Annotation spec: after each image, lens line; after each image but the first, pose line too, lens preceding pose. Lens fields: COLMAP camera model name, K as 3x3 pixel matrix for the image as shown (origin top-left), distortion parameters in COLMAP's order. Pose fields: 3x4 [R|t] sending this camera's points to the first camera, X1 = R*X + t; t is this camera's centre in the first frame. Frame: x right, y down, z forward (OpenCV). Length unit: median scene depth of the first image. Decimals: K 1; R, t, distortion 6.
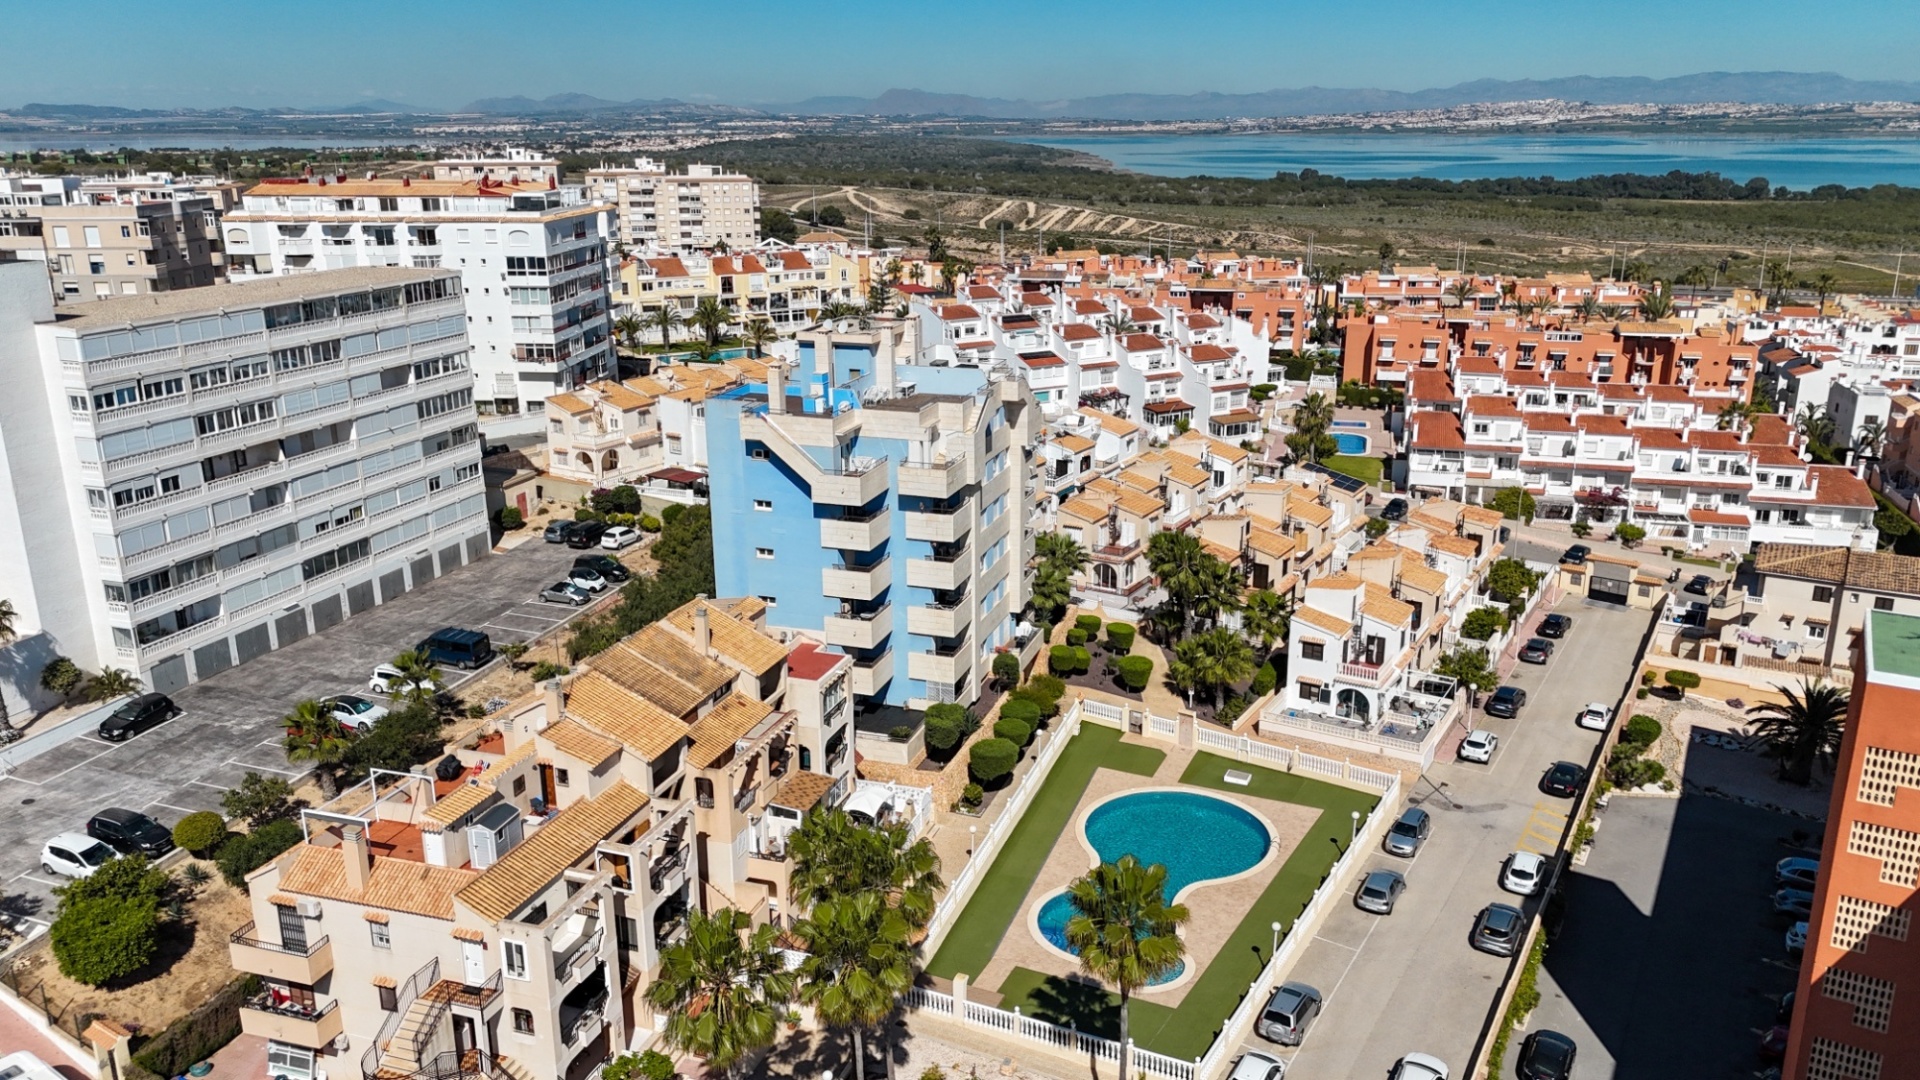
lens RADIAL K [[1413.6, 0, 960.0], [0, 1413.6, 540.0], [0, 0, 1]] dist [0.091262, -0.098306]
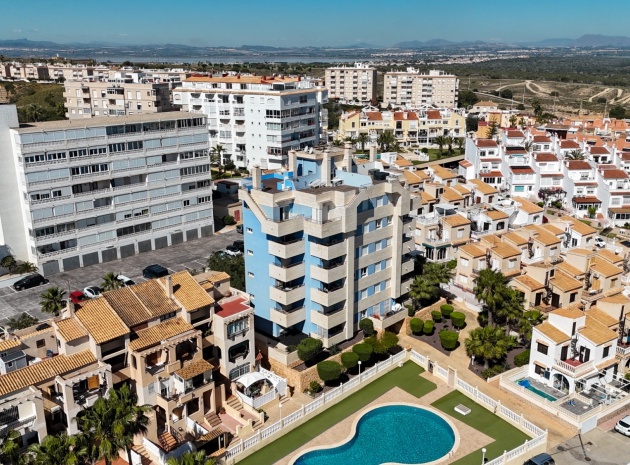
lens RADIAL K [[606.8, 0, 316.8], [0, 606.8, 229.6], [0, 0, 1]] dist [0.099471, -0.141899]
pose [[0.904002, 0.124359, -0.409041, 0.195252], [-0.124863, 0.991844, 0.025593, -0.036890], [0.408888, 0.027938, 0.912157, 0.117759]]
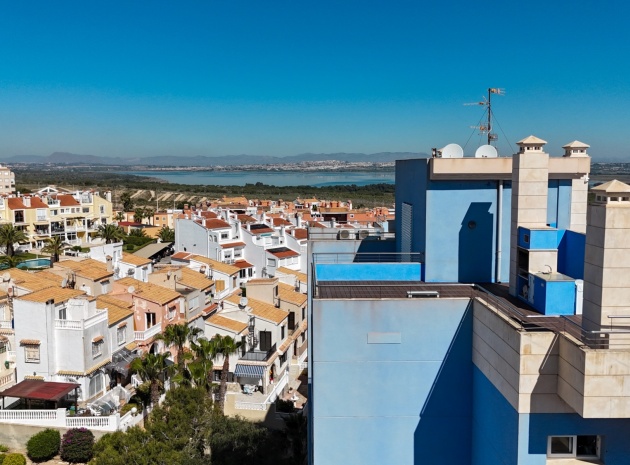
lens RADIAL K [[606.8, 0, 316.8], [0, 606.8, 229.6], [0, 0, 1]] dist [0.099471, -0.141899]
pose [[0.938020, -0.032364, 0.345066, -0.146626], [0.095189, 0.981400, -0.166713, -0.054908], [-0.333253, 0.189227, 0.923654, 0.508552]]
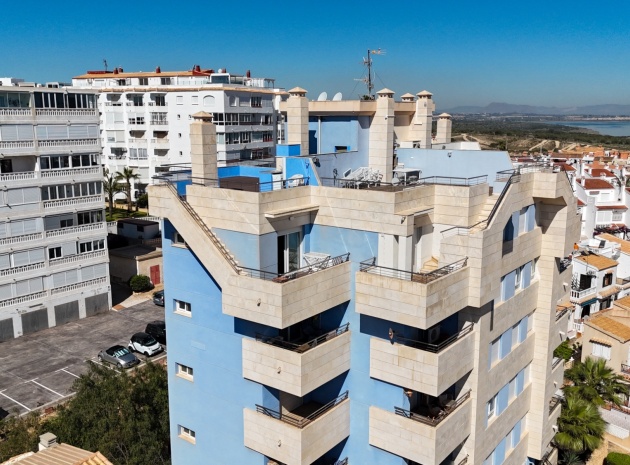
lens RADIAL K [[606.8, 0, 316.8], [0, 606.8, 229.6], [0, 0, 1]] dist [0.099471, -0.141899]
pose [[0.949144, 0.064990, -0.308061, 0.014350], [-0.096348, 0.991478, -0.087684, -0.025966], [0.299737, 0.112905, 0.947317, 0.420453]]
